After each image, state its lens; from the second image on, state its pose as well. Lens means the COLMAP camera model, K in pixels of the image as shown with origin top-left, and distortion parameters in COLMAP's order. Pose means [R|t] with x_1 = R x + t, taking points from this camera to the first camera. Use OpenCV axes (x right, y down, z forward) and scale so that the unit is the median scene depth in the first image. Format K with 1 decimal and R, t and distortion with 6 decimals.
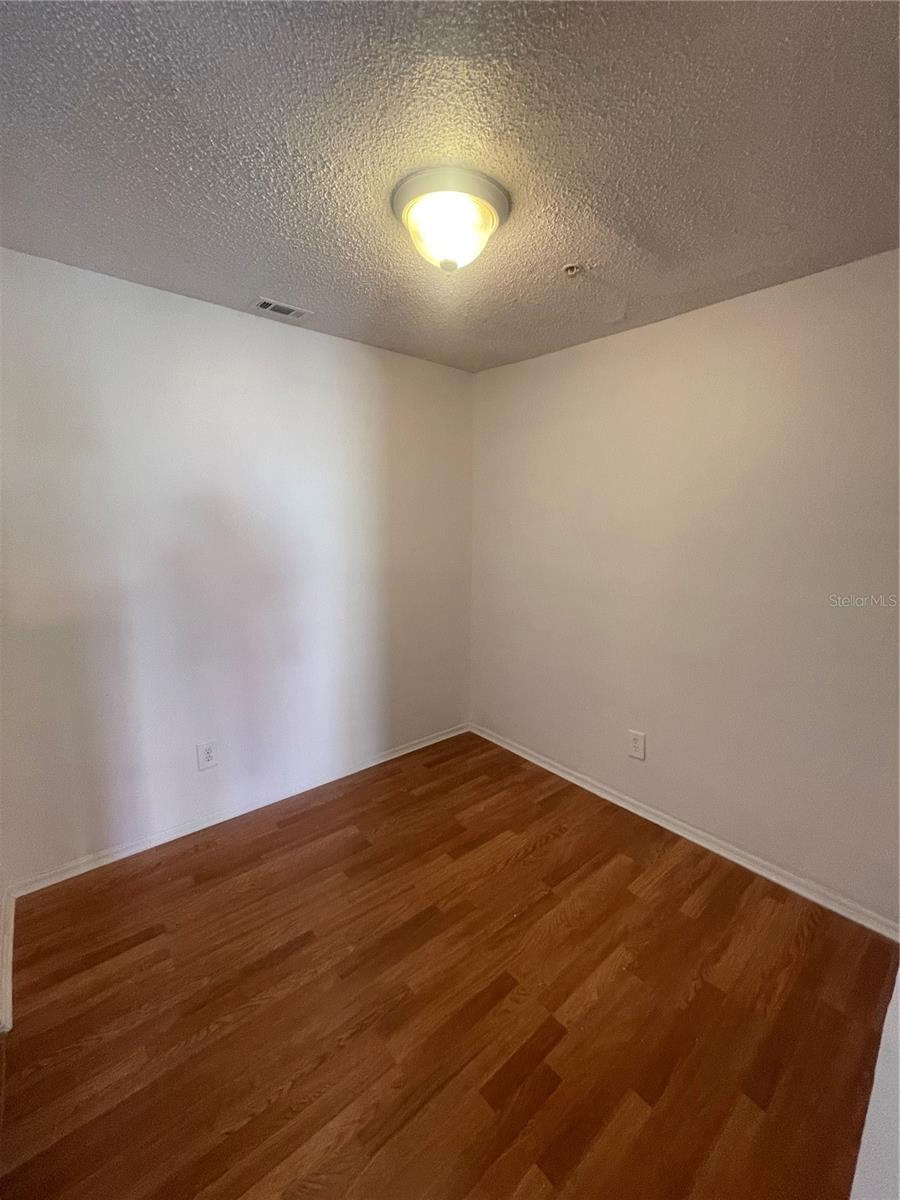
lens RADIAL K [[501.3, 0, 449.7], [0, 501.3, 601.3], [0, 0, 1]] dist [-0.000846, 0.000352]
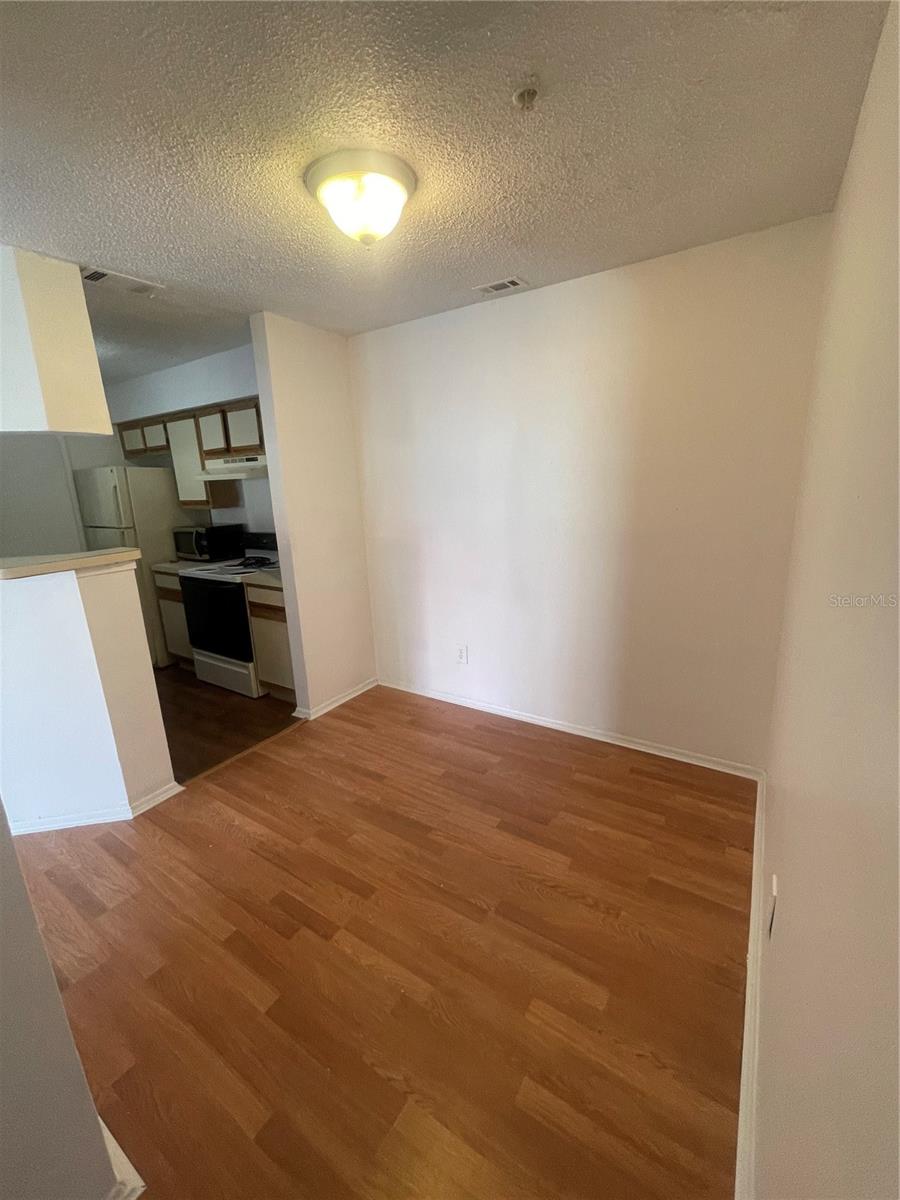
lens RADIAL K [[476.0, 0, 451.0], [0, 476.0, 618.8], [0, 0, 1]] dist [-0.026468, 0.014198]
pose [[0.281281, 0.248682, -0.926843, 0.824755], [-0.121060, 0.967318, 0.222802, -0.097884], [0.951959, 0.049534, 0.302194, 0.658111]]
